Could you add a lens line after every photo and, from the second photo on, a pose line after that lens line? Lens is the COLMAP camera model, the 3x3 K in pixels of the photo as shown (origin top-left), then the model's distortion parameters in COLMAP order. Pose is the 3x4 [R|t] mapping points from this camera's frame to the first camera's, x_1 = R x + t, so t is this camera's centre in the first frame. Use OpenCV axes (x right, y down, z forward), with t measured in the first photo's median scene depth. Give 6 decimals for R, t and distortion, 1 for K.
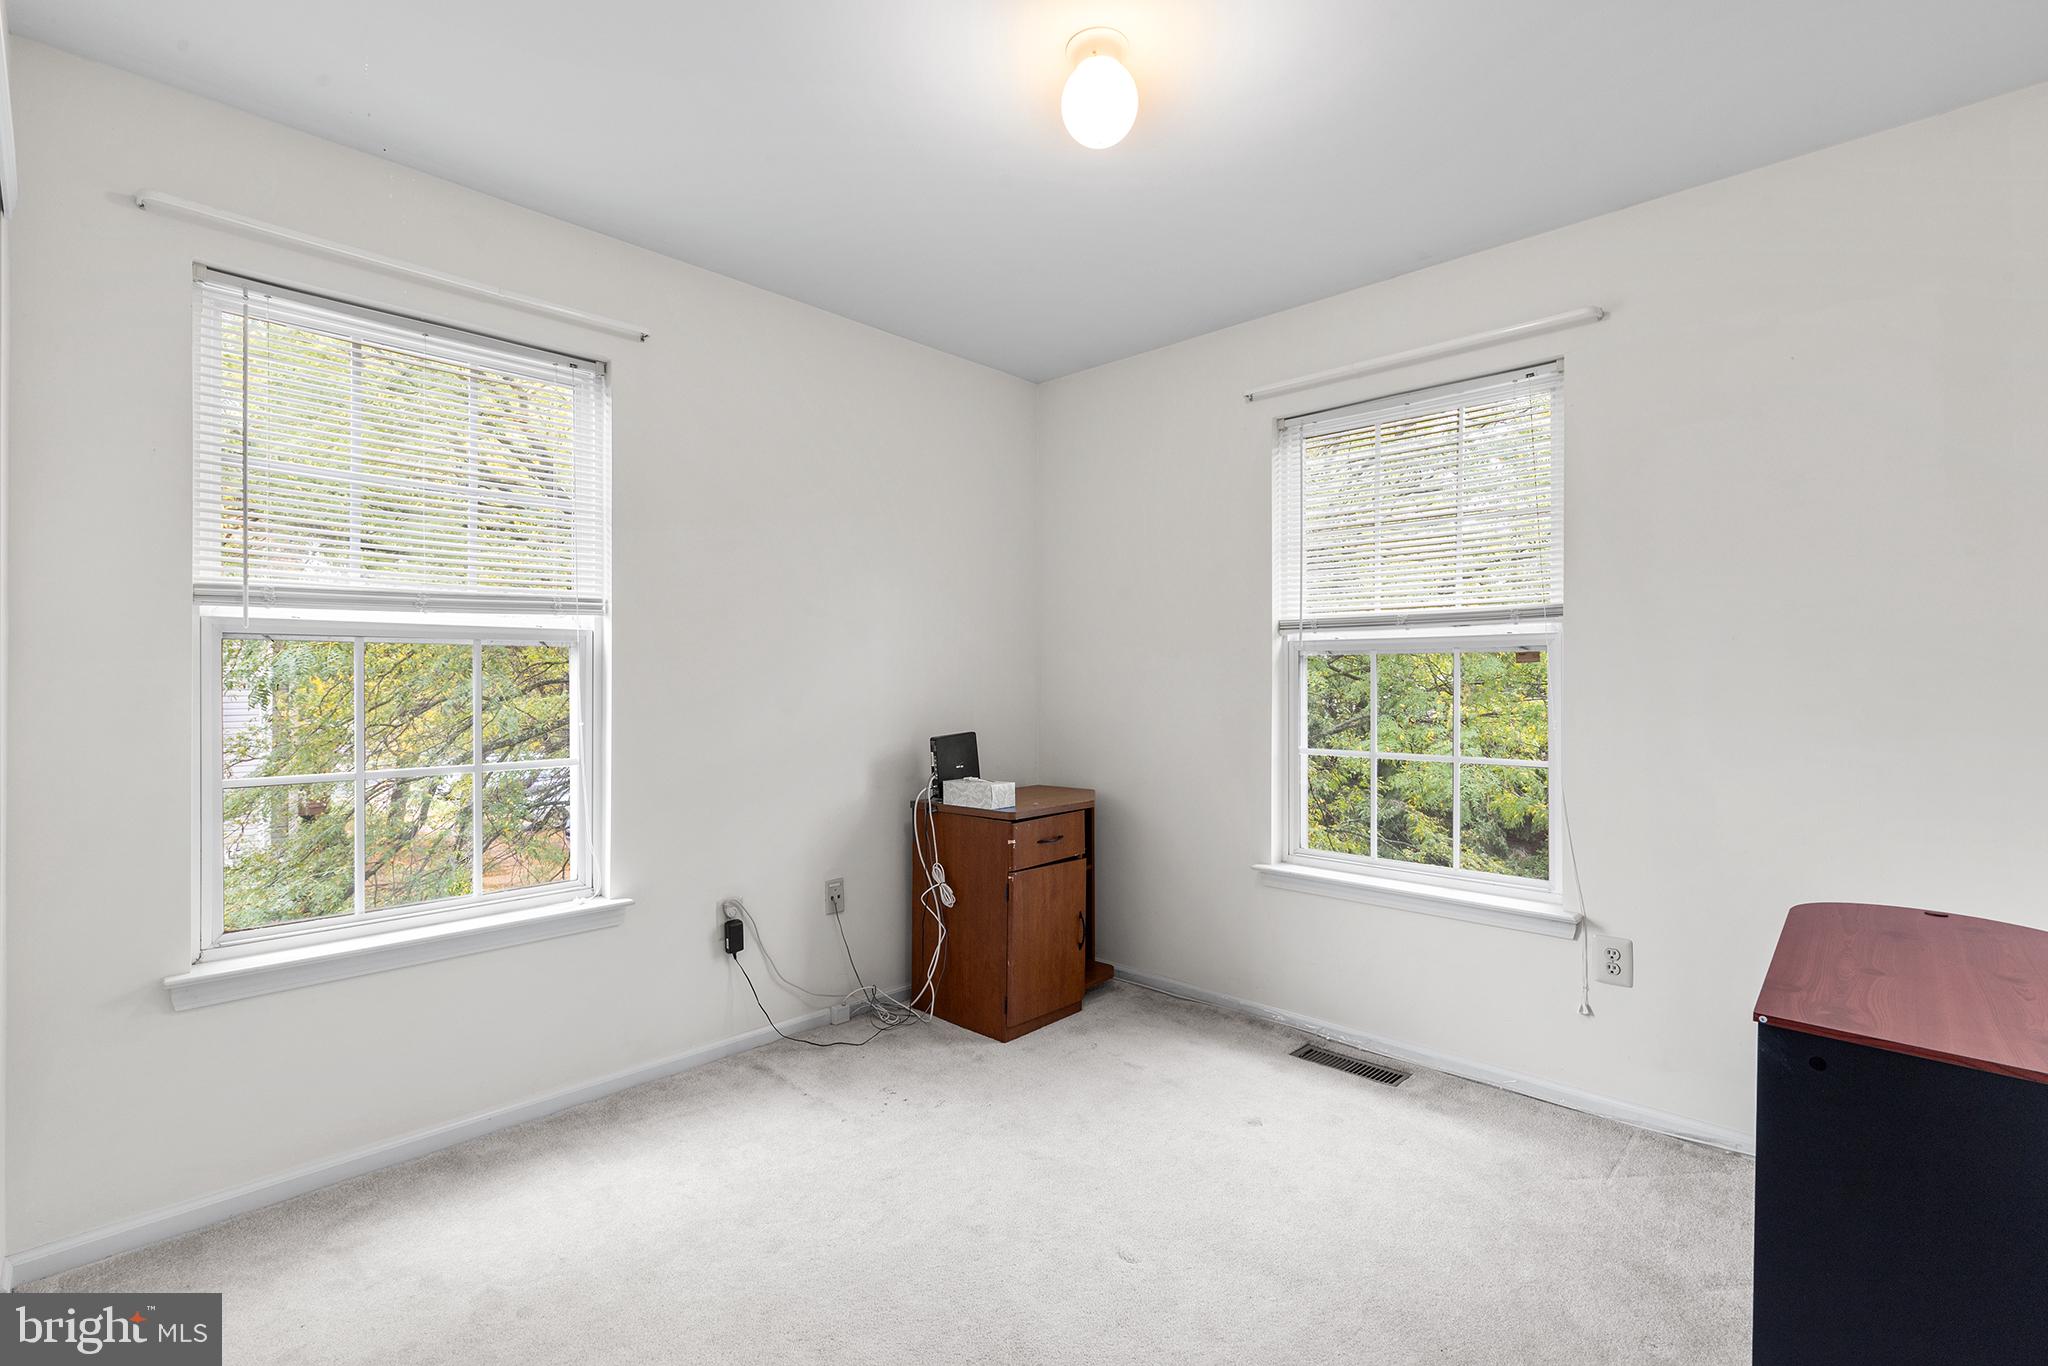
lens RADIAL K [[956.1, 0, 1024.0], [0, 956.1, 683.0], [0, 0, 1]] dist [0.002710, 0.000213]
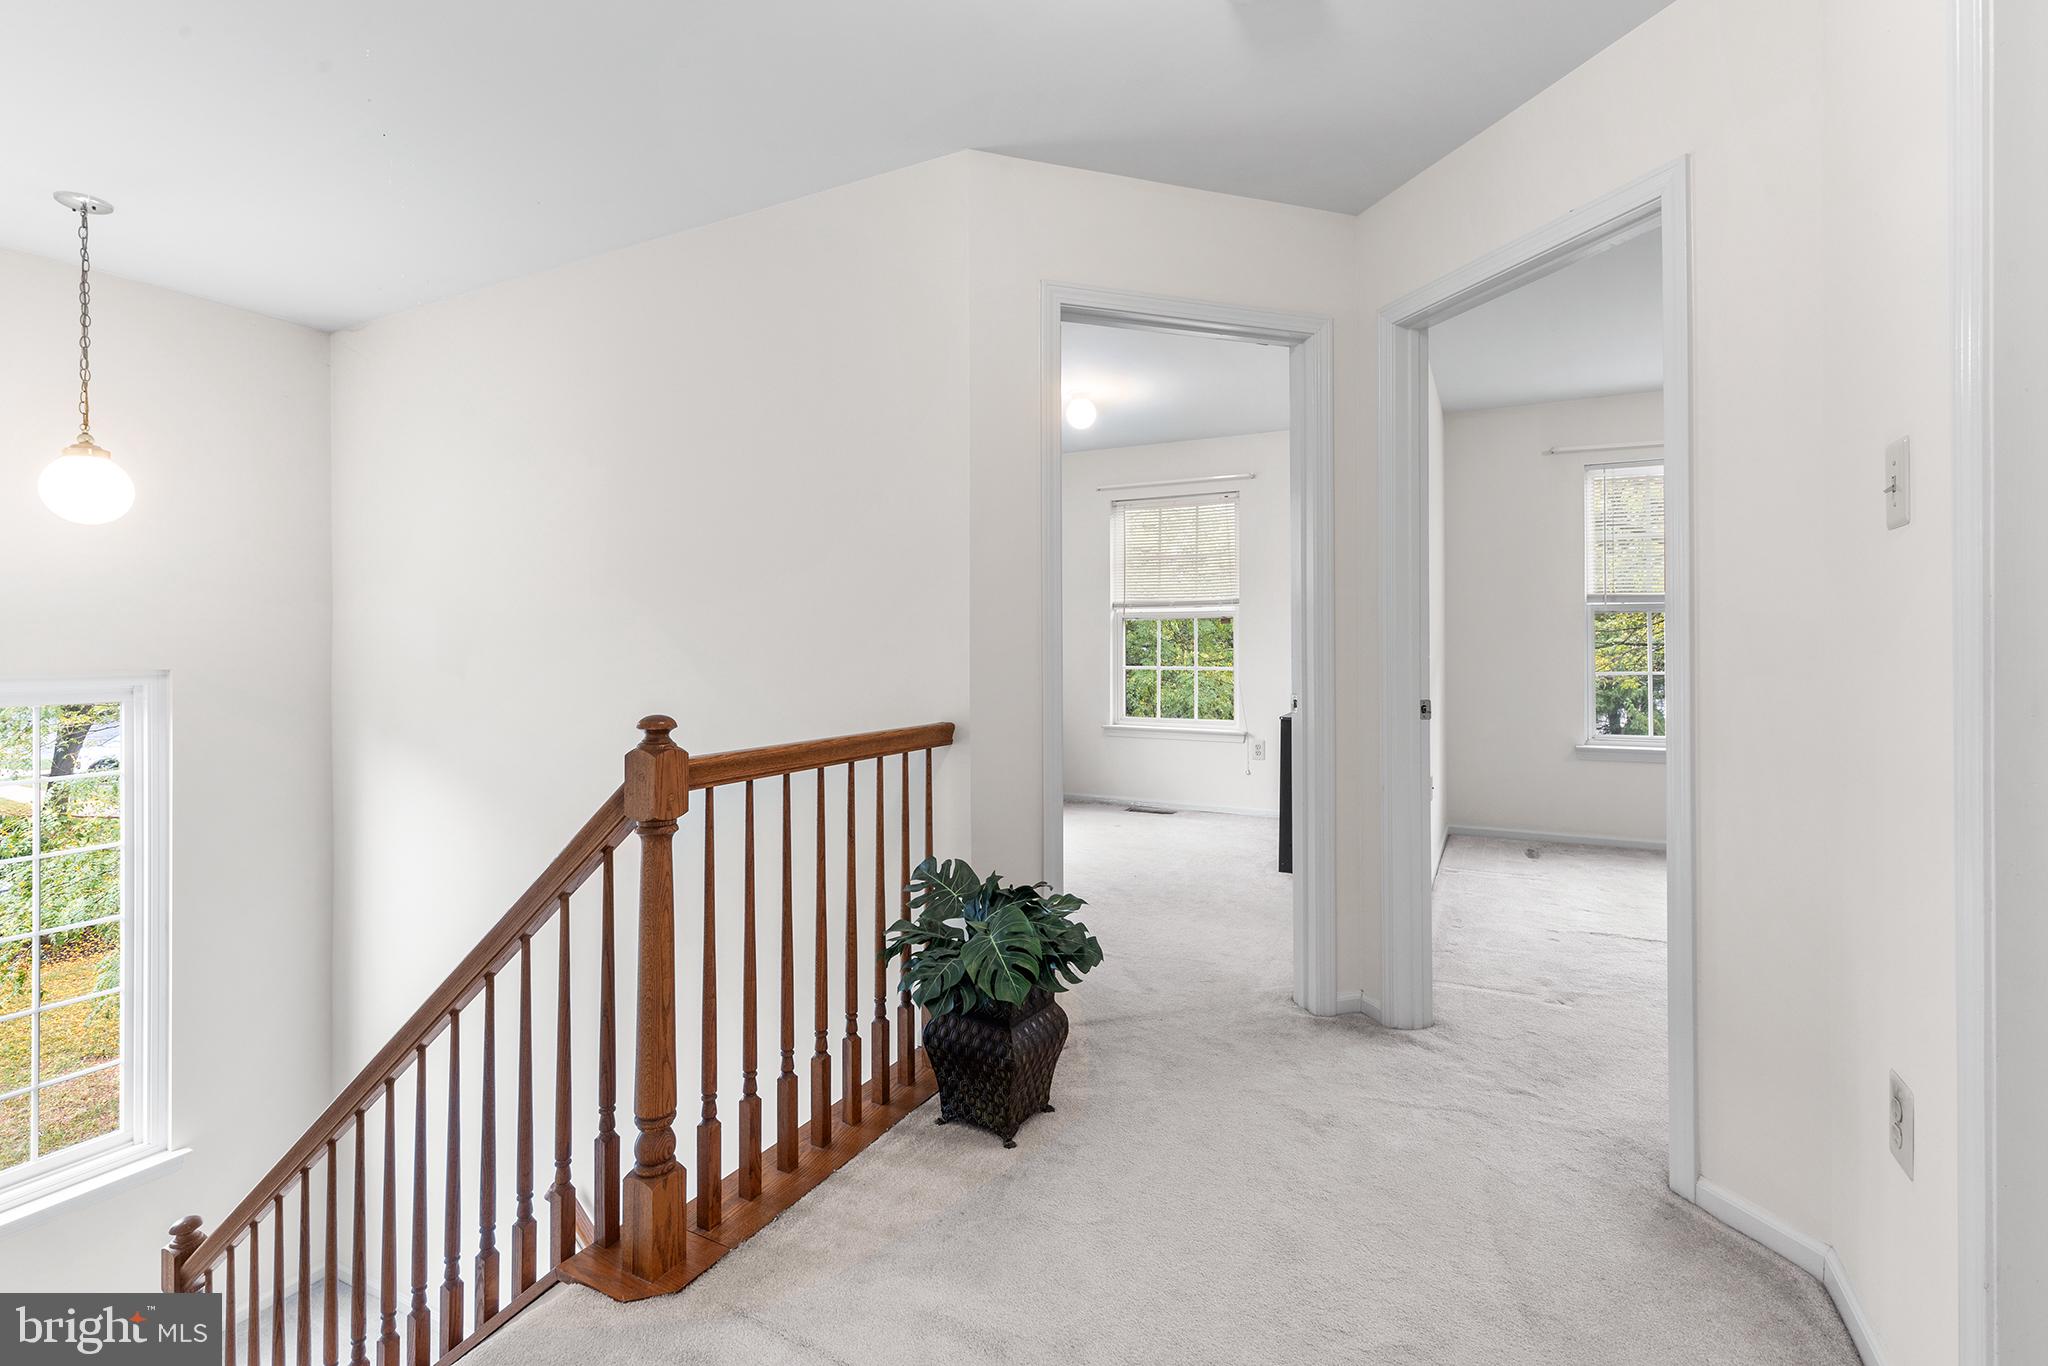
lens RADIAL K [[926.6, 0, 1025.5], [0, 926.6, 666.4], [0, 0, 1]] dist [0.004368, 0.000495]
pose [[0.962611, -0.002289, 0.270879, -0.456455], [-0.000620, 0.999943, 0.010652, 0.049758], [-0.270888, -0.010422, 0.962554, -0.857324]]
